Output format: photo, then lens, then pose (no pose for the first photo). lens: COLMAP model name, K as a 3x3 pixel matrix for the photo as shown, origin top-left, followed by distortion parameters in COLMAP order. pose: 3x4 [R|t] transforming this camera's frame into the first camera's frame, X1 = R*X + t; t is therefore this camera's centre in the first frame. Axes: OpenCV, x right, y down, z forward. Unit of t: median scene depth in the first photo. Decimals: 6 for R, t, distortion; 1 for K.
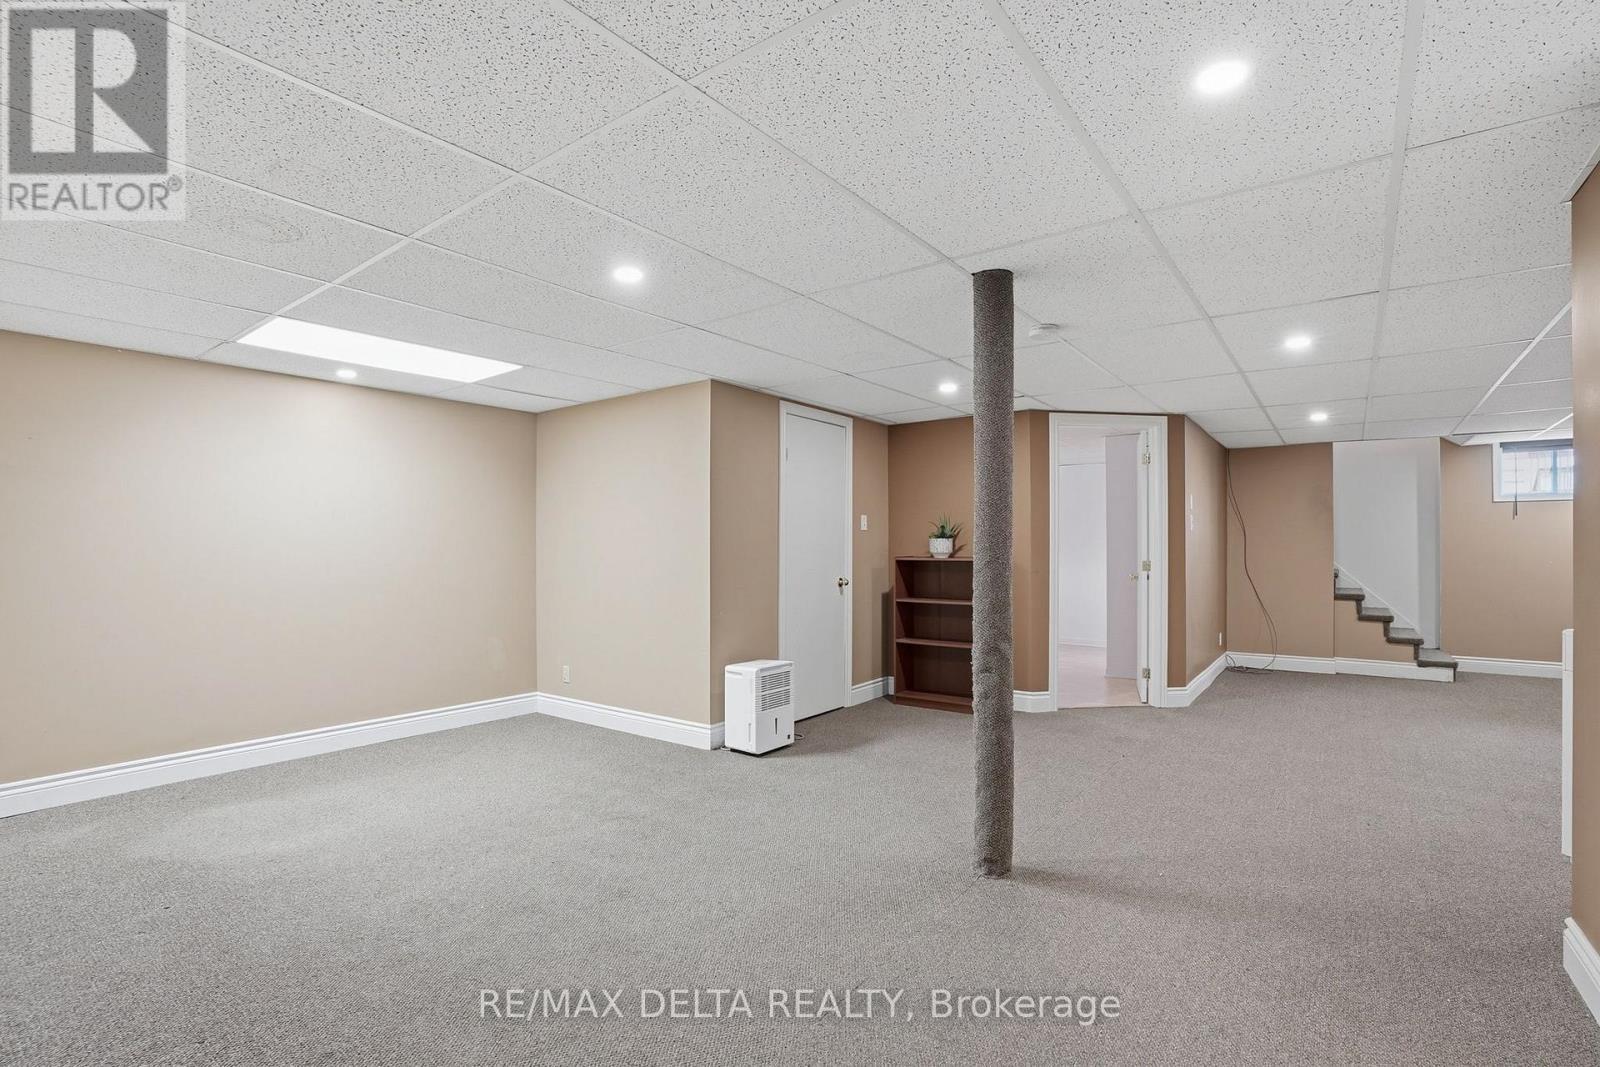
lens RADIAL K [[752.9, 0, 797.5], [0, 752.9, 548.1], [0, 0, 1]] dist [-0.067726, 0.026609]
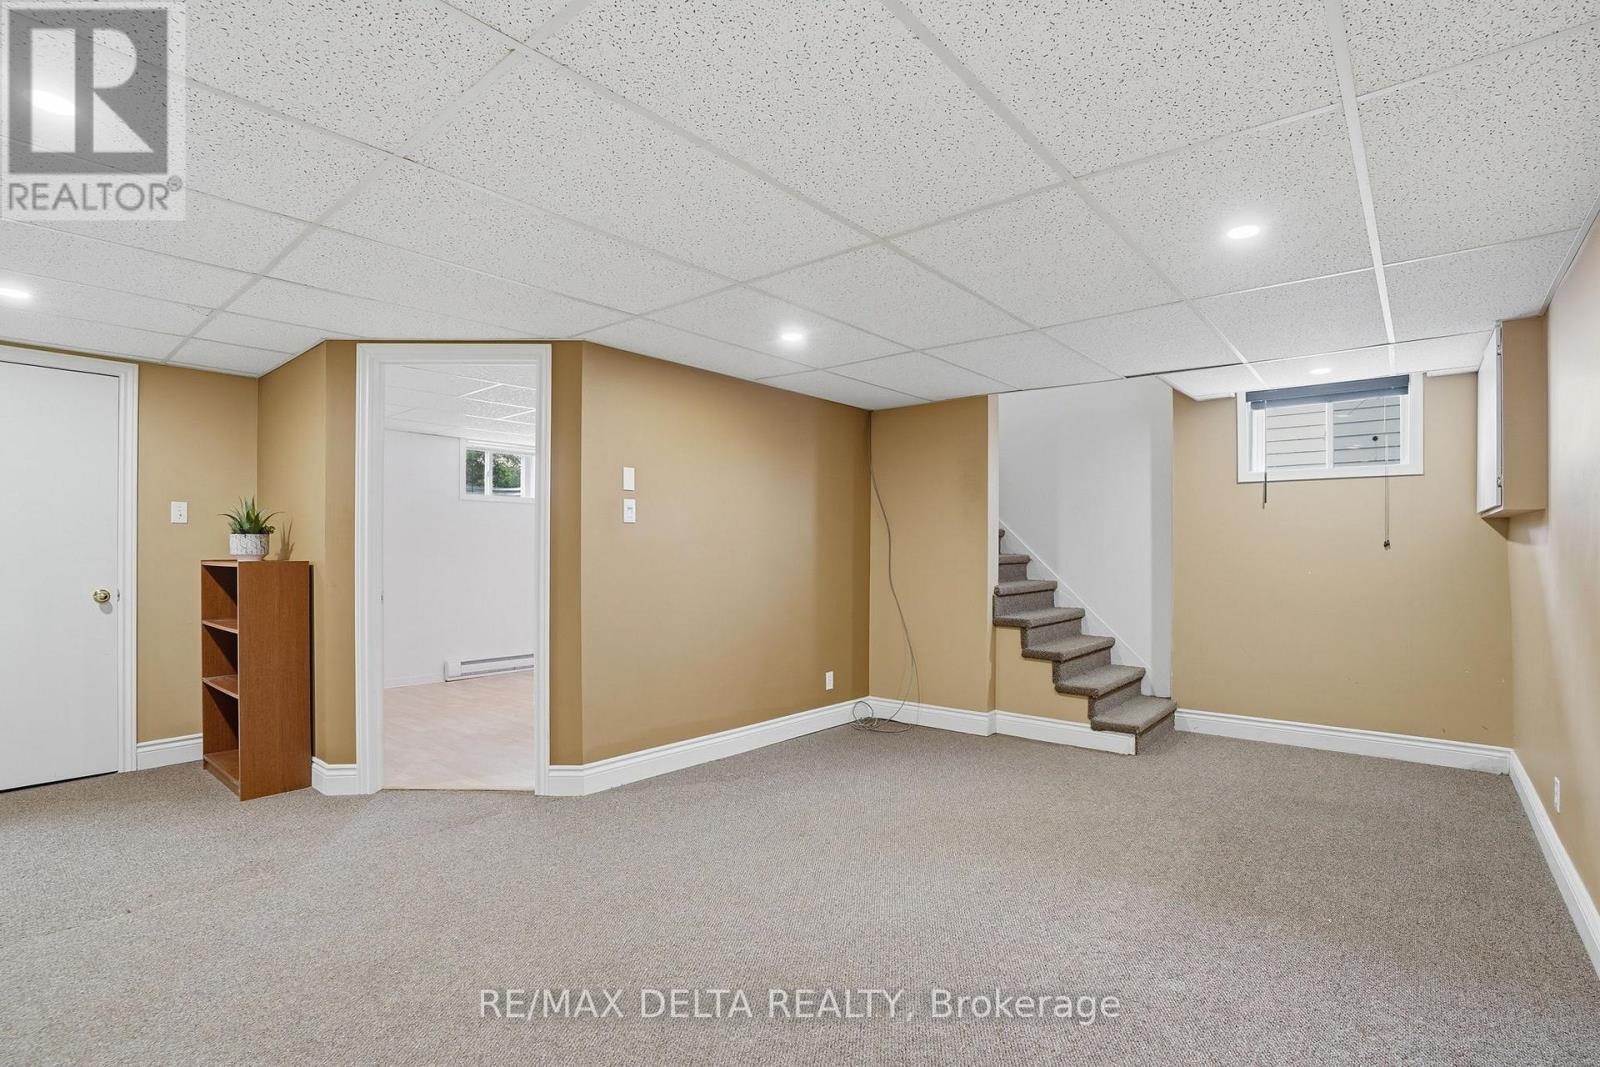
lens RADIAL K [[752.9, 0, 797.5], [0, 752.9, 548.1], [0, 0, 1]] dist [-0.067726, 0.026609]
pose [[0.998021, 0.002268, -0.062841, 0.627509], [-0.002739, 0.999969, -0.007421, 0.003359], [0.062822, 0.007579, 0.997996, 0.305409]]
